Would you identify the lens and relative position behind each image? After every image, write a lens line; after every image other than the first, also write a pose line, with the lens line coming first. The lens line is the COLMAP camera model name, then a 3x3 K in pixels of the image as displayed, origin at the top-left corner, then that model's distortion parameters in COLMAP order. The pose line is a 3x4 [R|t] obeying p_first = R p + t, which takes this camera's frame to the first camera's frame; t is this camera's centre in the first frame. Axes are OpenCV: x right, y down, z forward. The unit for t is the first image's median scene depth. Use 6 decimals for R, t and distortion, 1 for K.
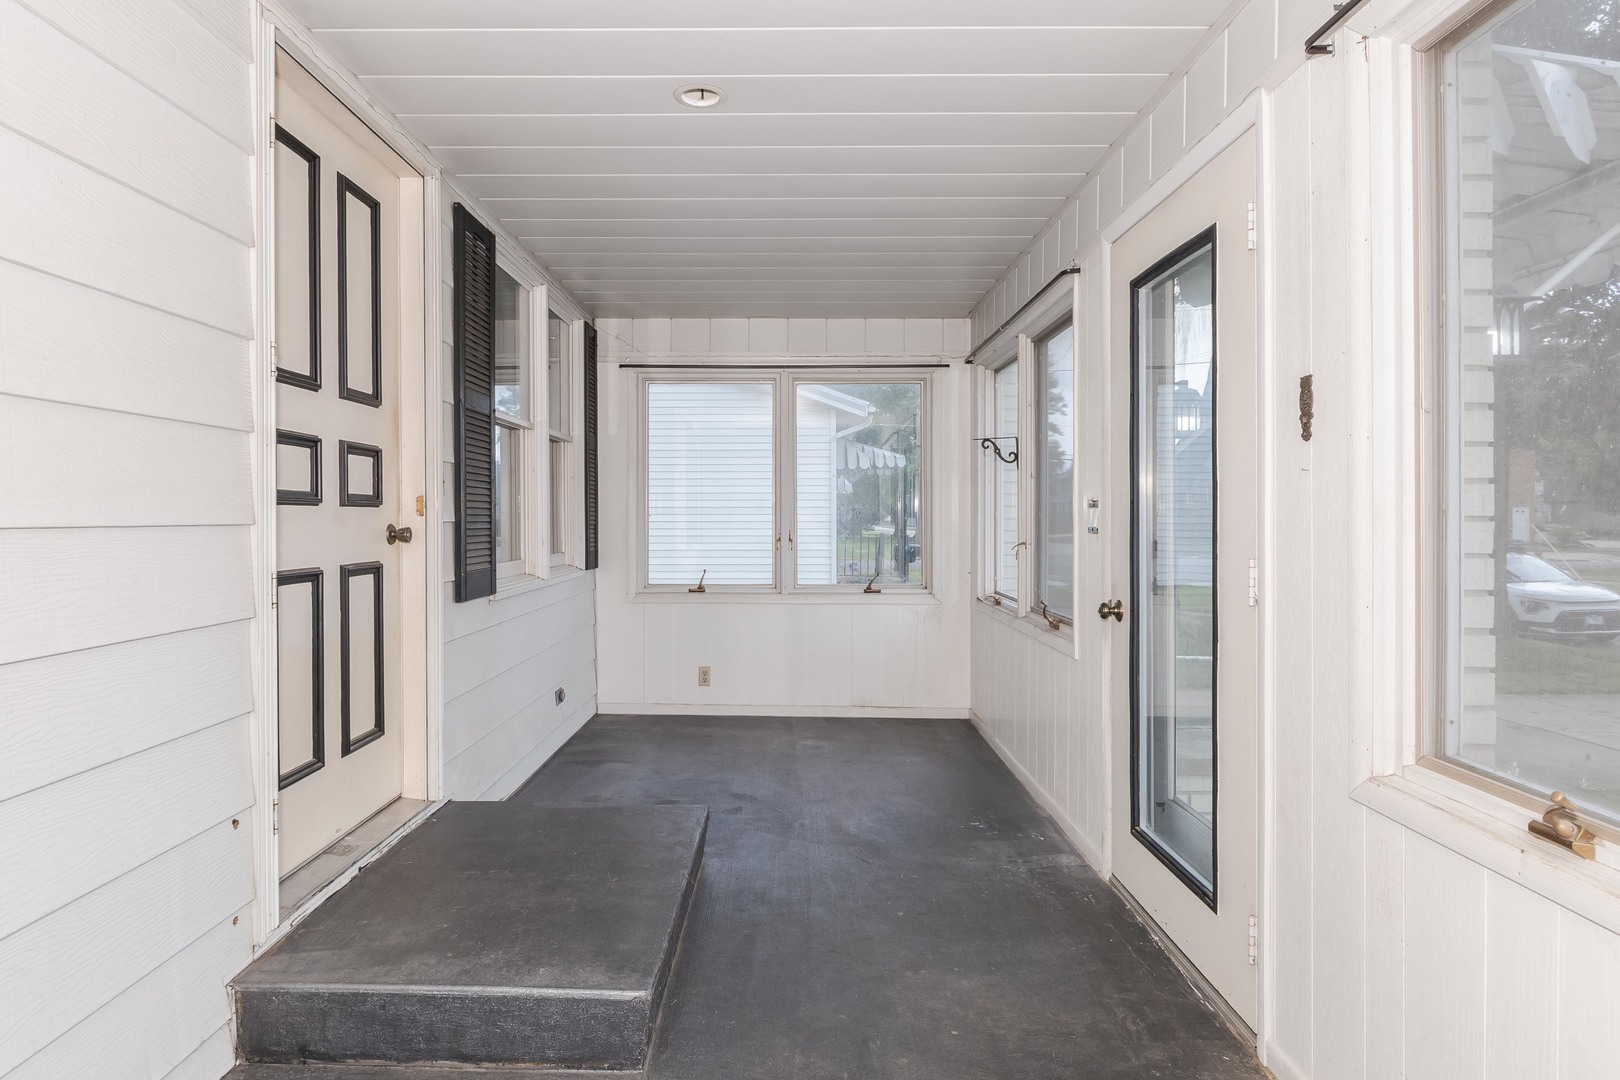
lens RADIAL K [[923.1, 0, 802.6], [0, 923.1, 520.3], [0, 0, 1]] dist [0.000557, 0.000808]
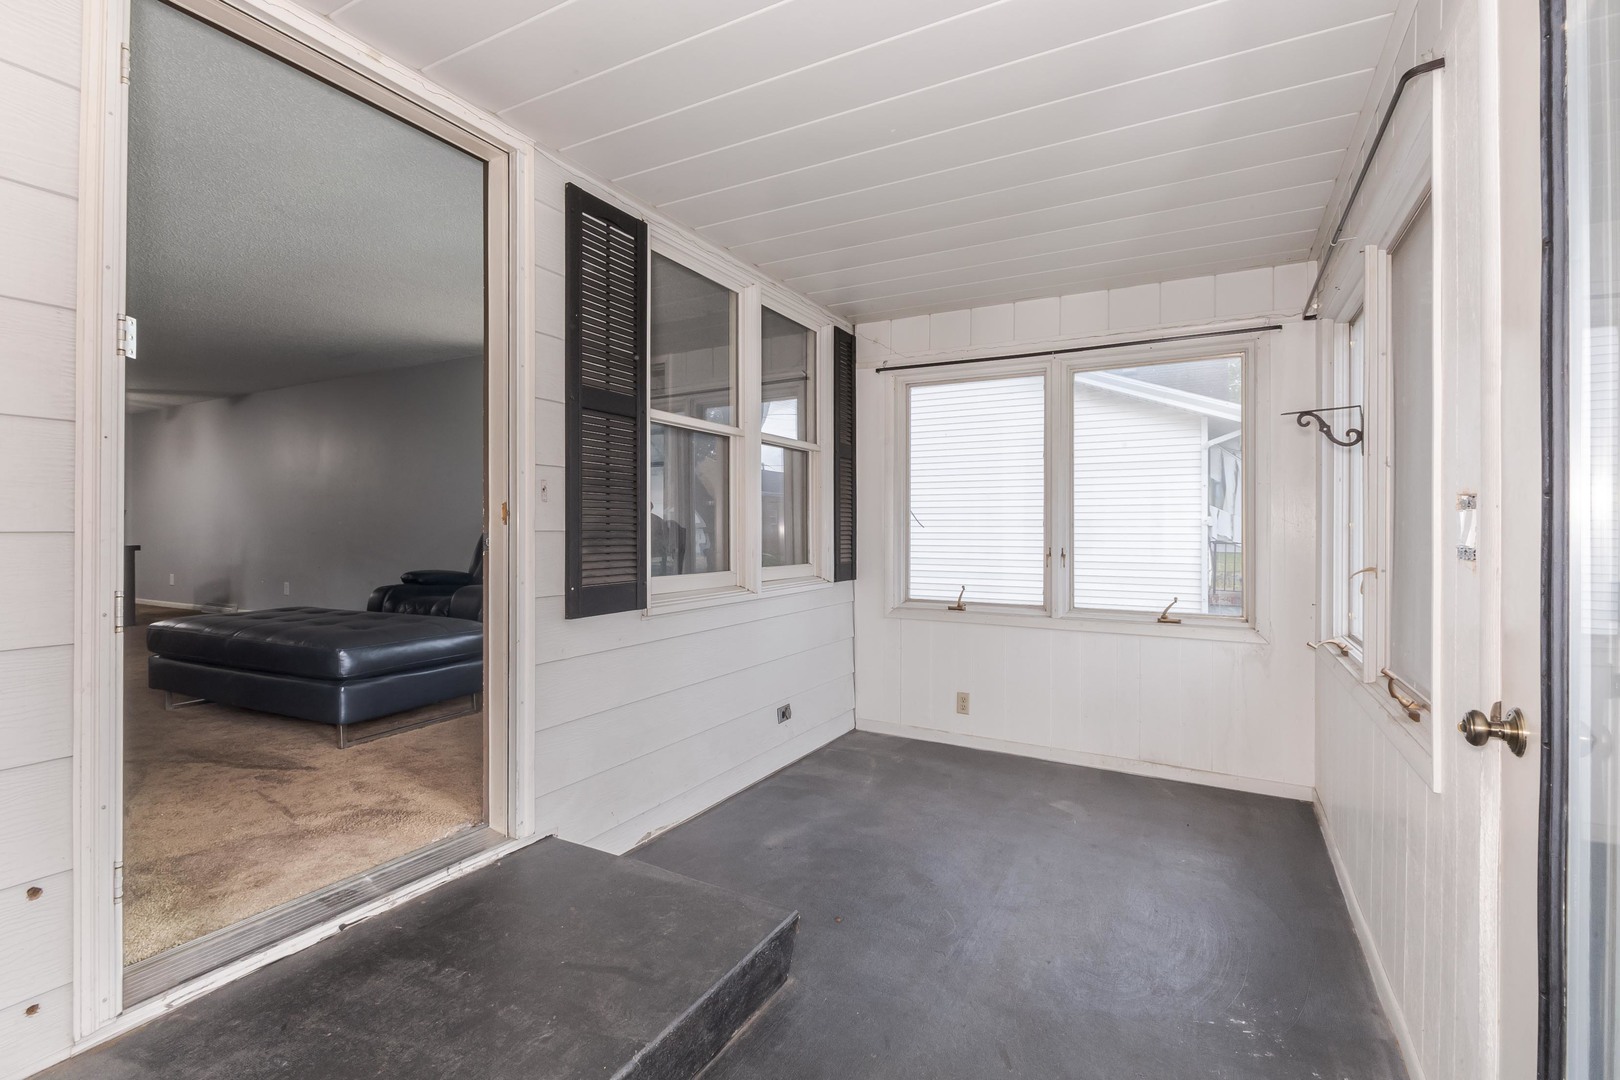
lens RADIAL K [[754.6, 0, 808.3], [0, 754.6, 530.0], [0, 0, 1]] dist [0.001180, -0.001513]
pose [[0.875608, 0.004326, -0.483004, 0.124809], [-0.005712, 0.999983, -0.001398, 0.000343], [0.482989, 0.003983, 0.875617, 0.291767]]
